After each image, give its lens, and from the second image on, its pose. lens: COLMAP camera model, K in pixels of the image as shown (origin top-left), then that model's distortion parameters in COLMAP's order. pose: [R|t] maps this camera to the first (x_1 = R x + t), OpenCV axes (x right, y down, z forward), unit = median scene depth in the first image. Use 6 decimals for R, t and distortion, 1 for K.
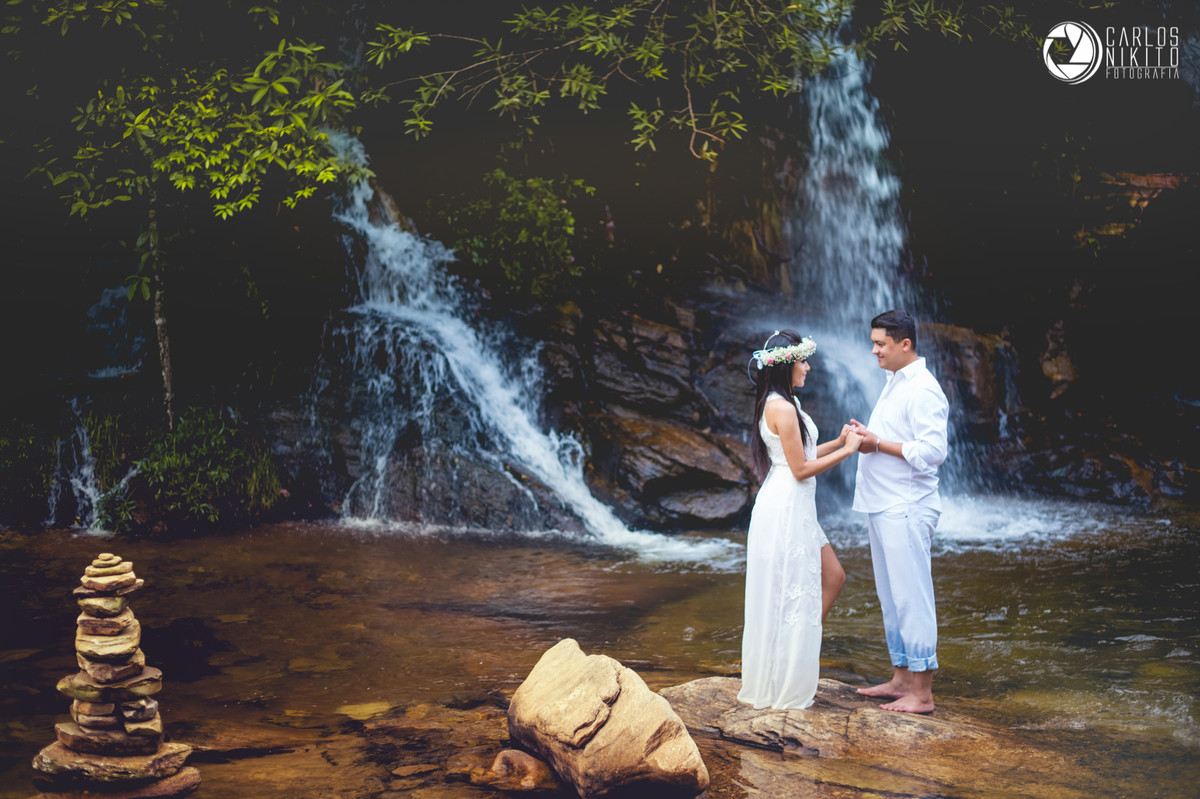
lens RADIAL K [[1735.1, 0, 600.6], [0, 1735.1, 397.3], [0, 0, 1]] dist [-0.094752, 0.000000]
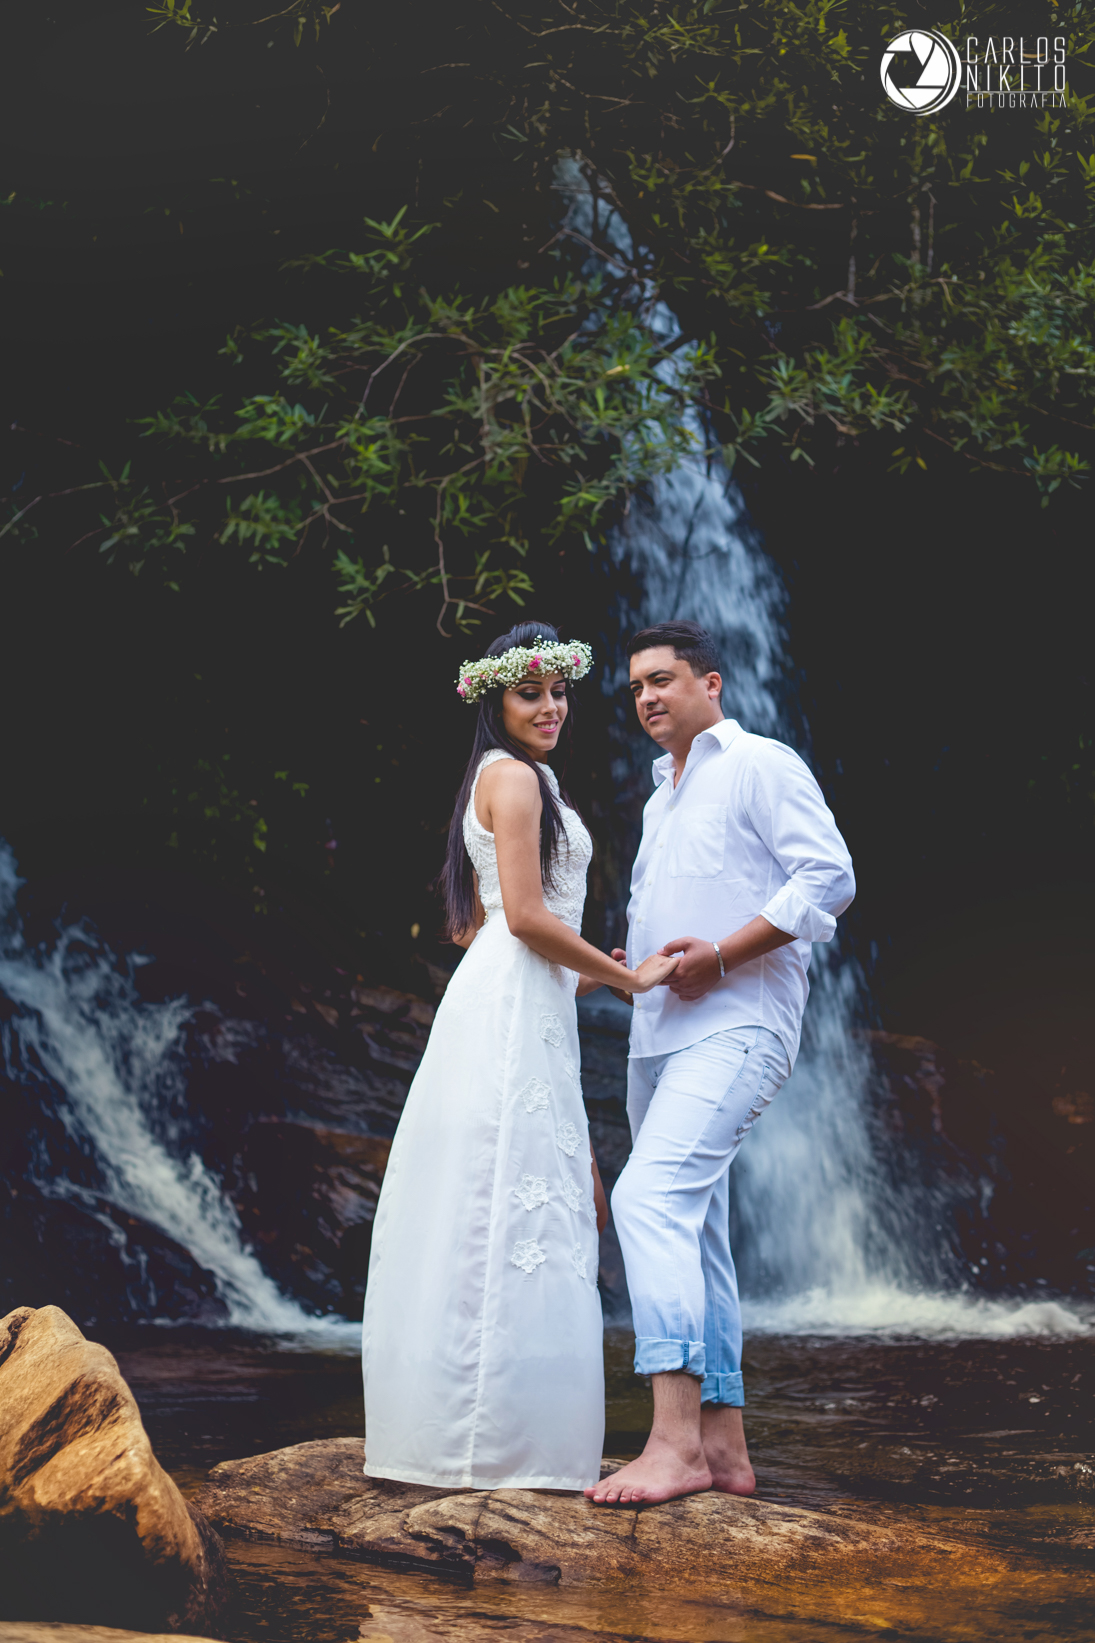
lens RADIAL K [[2375.6, 0, 548.2], [0, 2375.6, 821.8], [0, 0, 1]] dist [-0.094752, 0.000000]
pose [[0.998453, 0.028960, 0.047464, 0.053163], [-0.018064, 0.976297, -0.215679, 0.087748], [-0.052585, 0.214488, 0.975310, 0.247633]]
